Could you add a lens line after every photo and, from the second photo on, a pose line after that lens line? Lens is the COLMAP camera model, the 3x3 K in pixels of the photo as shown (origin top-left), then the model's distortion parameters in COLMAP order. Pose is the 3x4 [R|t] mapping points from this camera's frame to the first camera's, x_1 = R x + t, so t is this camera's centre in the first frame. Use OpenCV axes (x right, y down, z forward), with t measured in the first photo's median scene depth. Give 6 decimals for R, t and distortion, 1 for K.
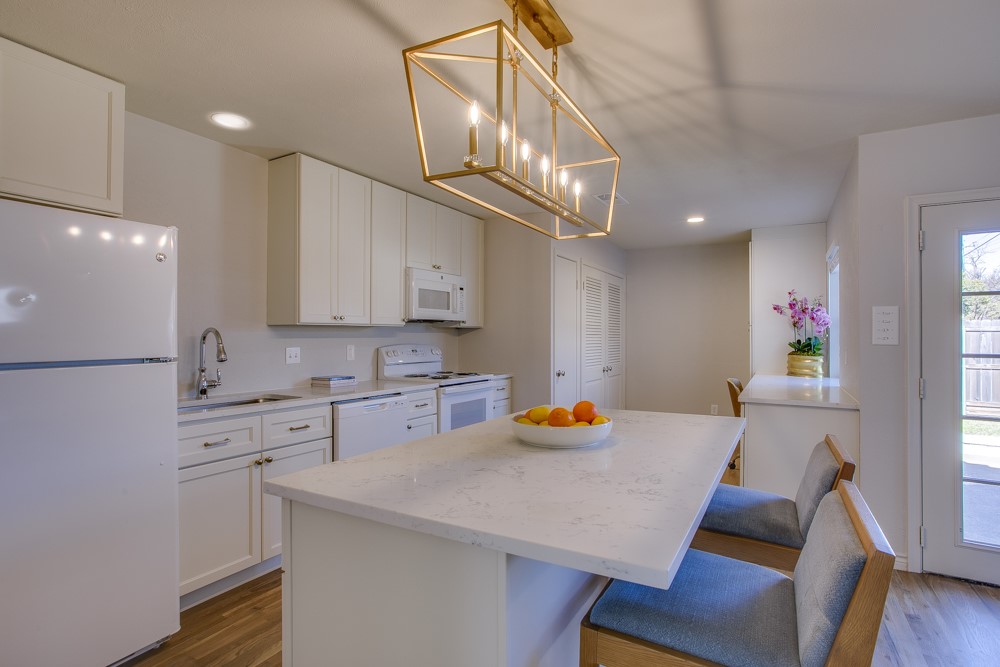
lens RADIAL K [[507.7, 0, 500.0], [0, 507.7, 333.5], [0, 0, 1]] dist [-0.021300, 0.000190]
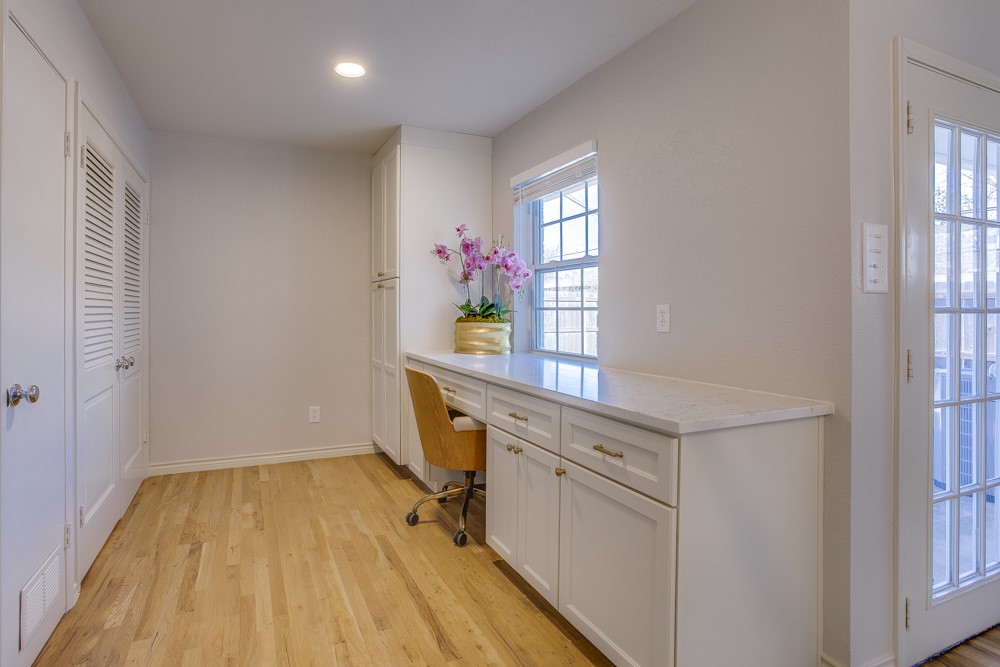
lens RADIAL K [[538.9, 0, 496.6], [0, 538.9, 308.9], [0, 0, 1]] dist [-0.024269, 0.000622]
pose [[0.591531, -0.002818, 0.806278, 0.028279], [-0.003528, 0.999975, 0.006083, 0.021664], [-0.806275, -0.006443, 0.591506, 0.571415]]
